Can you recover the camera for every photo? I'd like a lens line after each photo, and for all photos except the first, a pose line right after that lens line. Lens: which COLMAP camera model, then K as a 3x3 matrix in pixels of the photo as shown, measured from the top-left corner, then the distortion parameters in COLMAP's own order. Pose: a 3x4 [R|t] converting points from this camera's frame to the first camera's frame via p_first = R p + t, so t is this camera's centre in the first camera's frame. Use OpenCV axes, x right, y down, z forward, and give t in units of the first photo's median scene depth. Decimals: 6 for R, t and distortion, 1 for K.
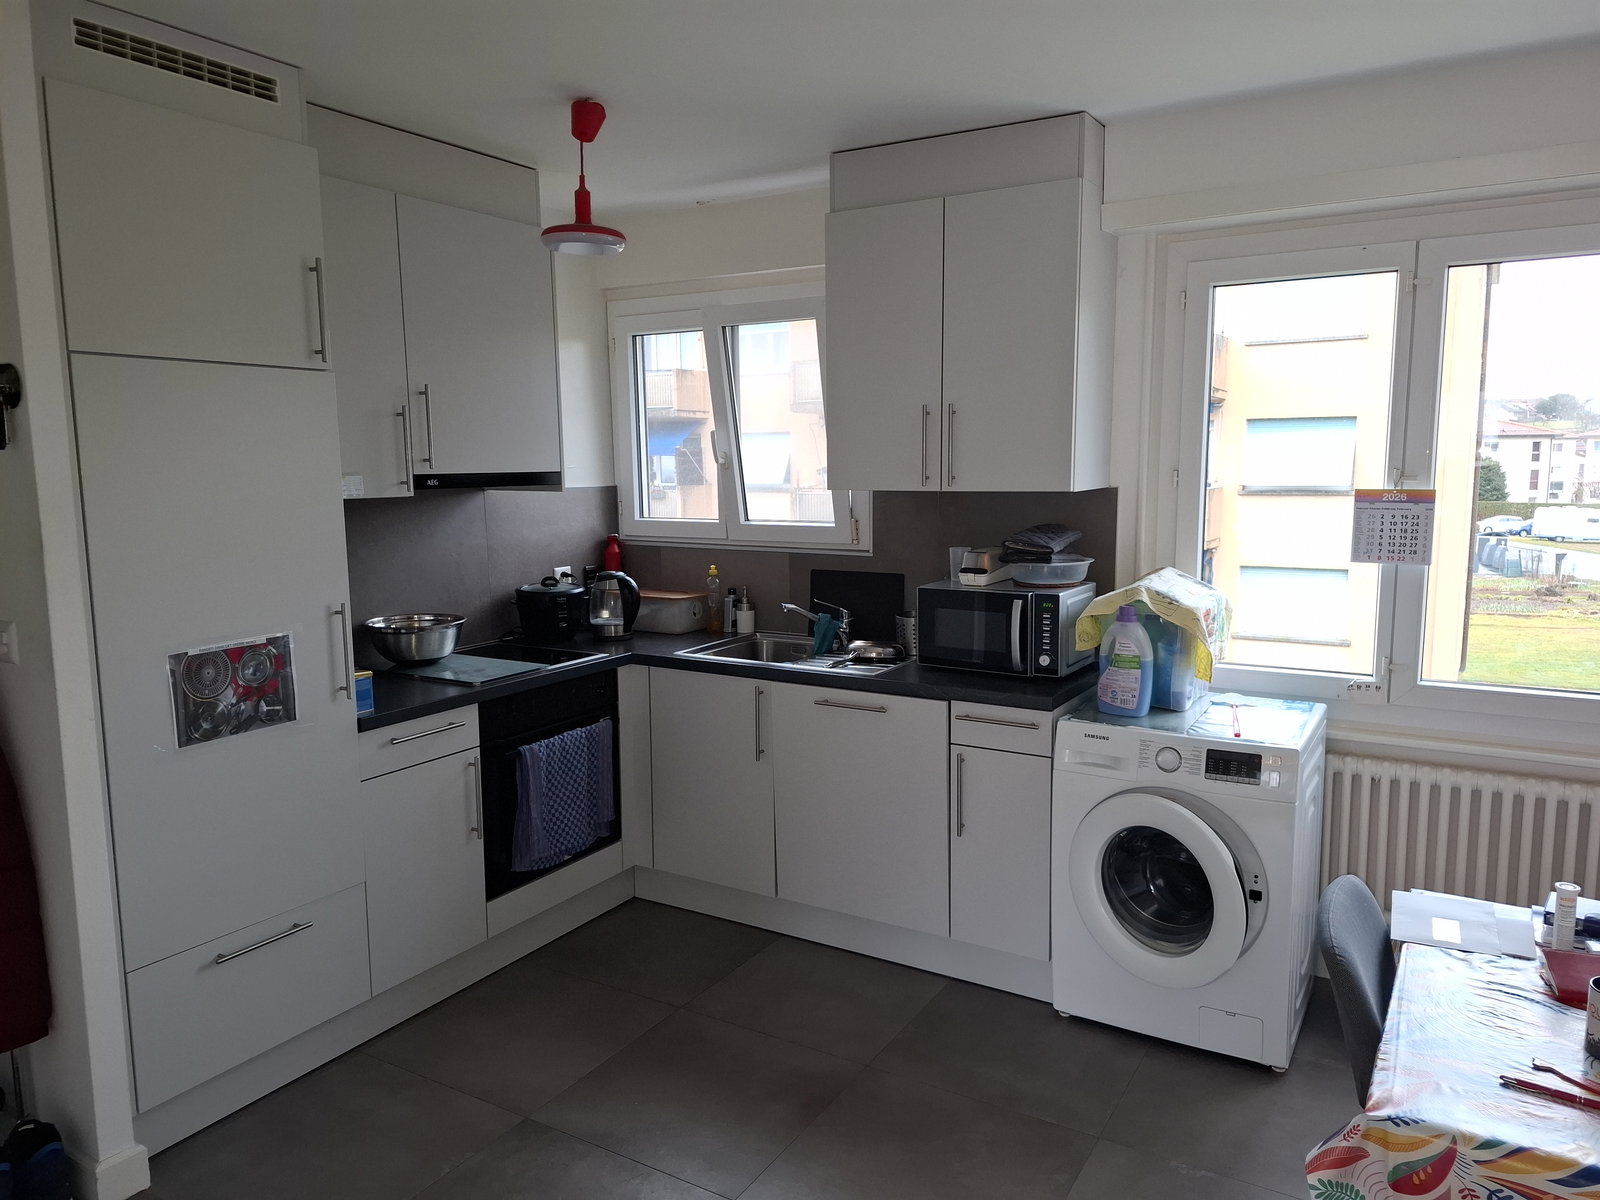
lens RADIAL K [[1118.8, 0, 793.9], [0, 1118.8, 594.5], [0, 0, 1]] dist [0.087083, -0.099233]
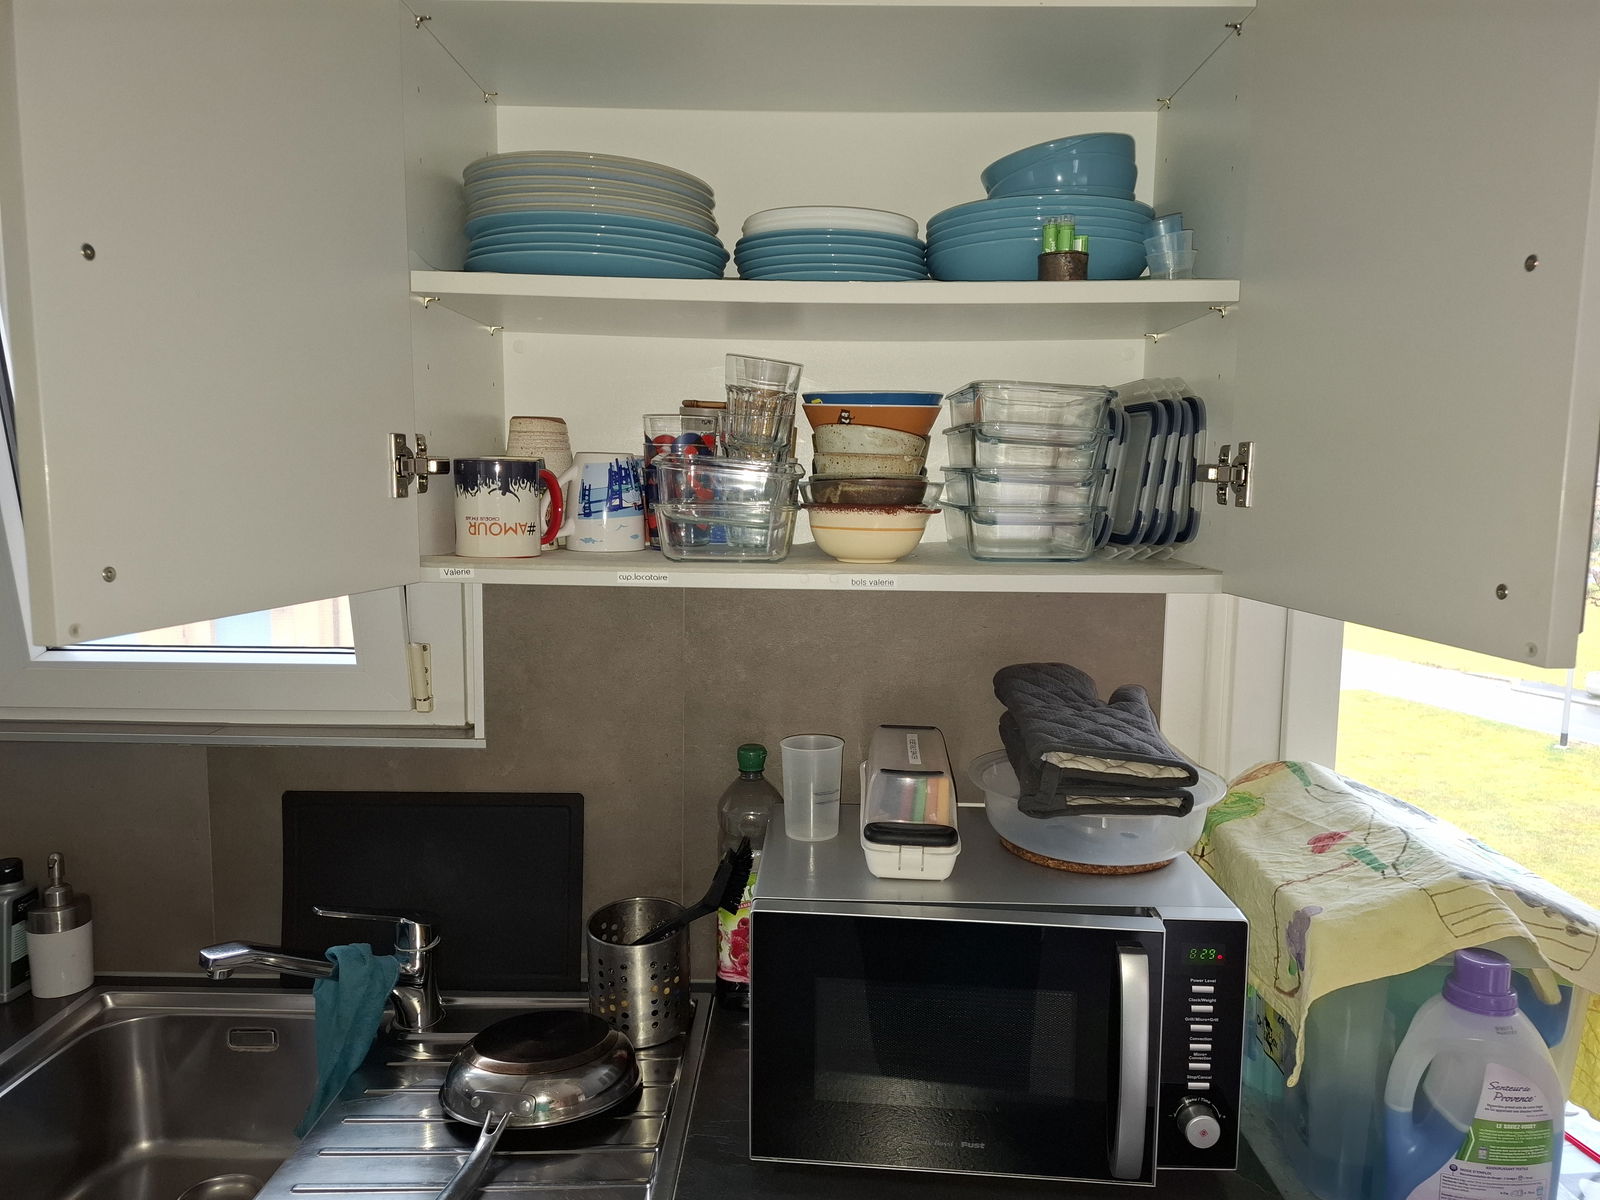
lens RADIAL K [[1118.8, 0, 799.6], [0, 1118.8, 600.7], [0, 0, 1]] dist [0.087083, -0.099233]
pose [[0.858251, -0.035352, 0.512011, -0.013262], [0.041768, 0.999127, -0.001028, -0.038878], [-0.511527, 0.022268, 0.858978, 0.321376]]
